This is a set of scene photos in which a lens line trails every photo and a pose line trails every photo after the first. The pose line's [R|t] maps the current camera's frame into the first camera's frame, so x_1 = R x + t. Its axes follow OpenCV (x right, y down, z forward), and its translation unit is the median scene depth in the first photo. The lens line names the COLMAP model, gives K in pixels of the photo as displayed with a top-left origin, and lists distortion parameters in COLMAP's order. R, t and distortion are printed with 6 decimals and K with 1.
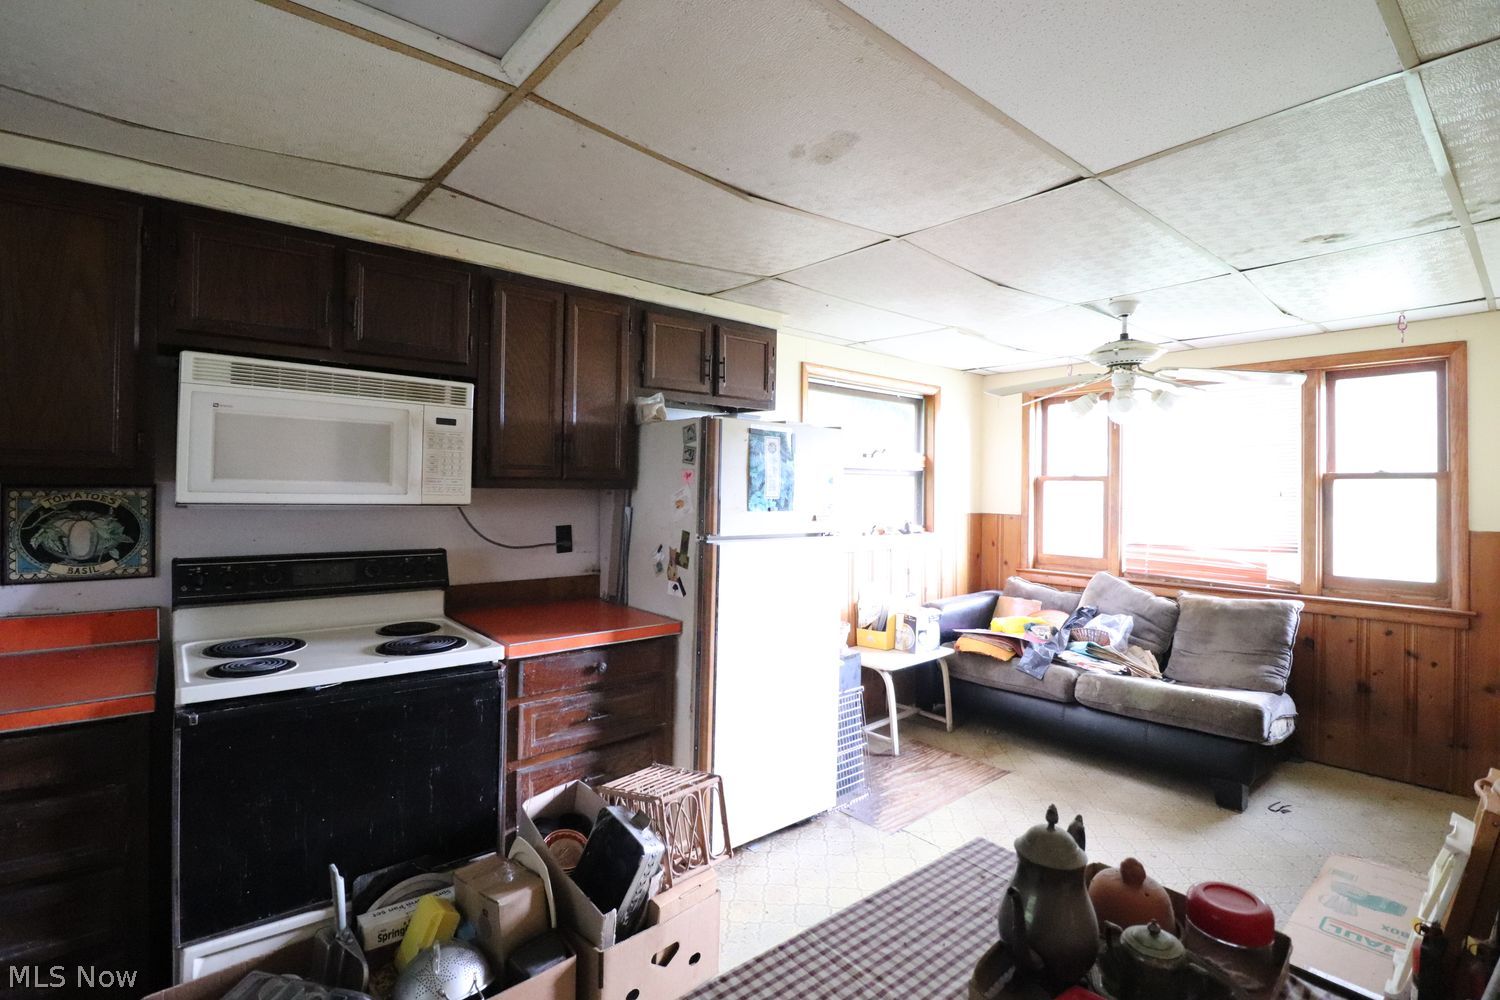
lens RADIAL K [[693.1, 0, 749.7], [0, 693.1, 492.6], [0, 0, 1]] dist [0.000019, 0.000009]
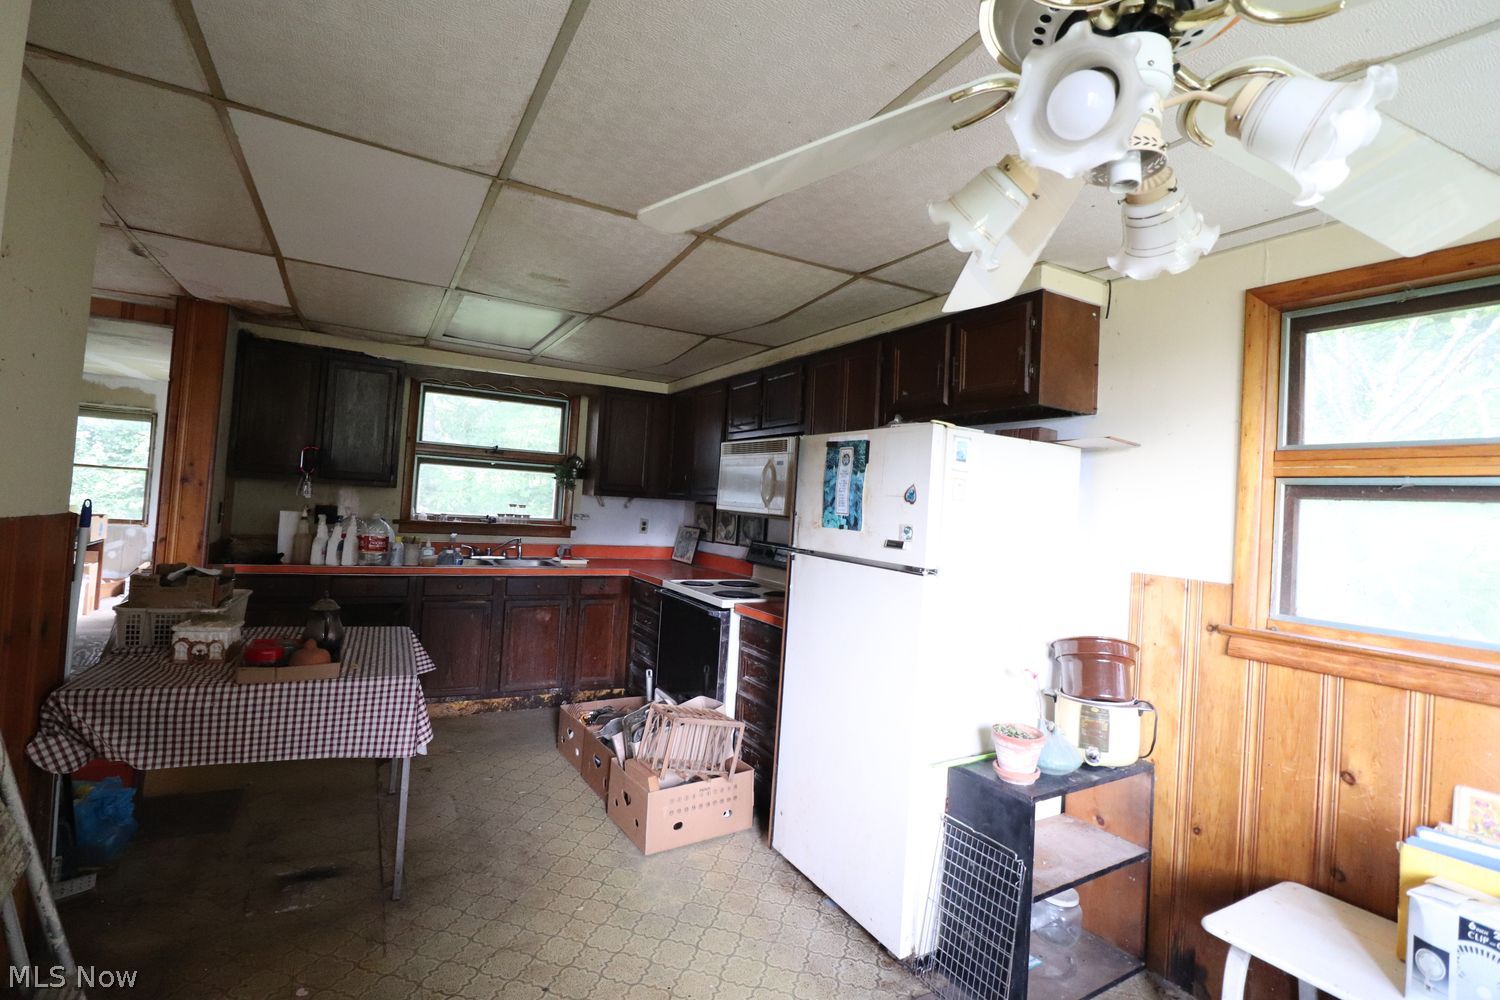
lens RADIAL K [[693.1, 0, 752.8], [0, 693.1, 493.3], [0, 0, 1]] dist [0.000019, 0.000009]
pose [[-0.184597, -0.043871, -0.981835, 0.940356], [-0.065574, 0.997327, -0.032235, 0.016831], [0.980624, 0.058432, -0.186980, 1.049195]]
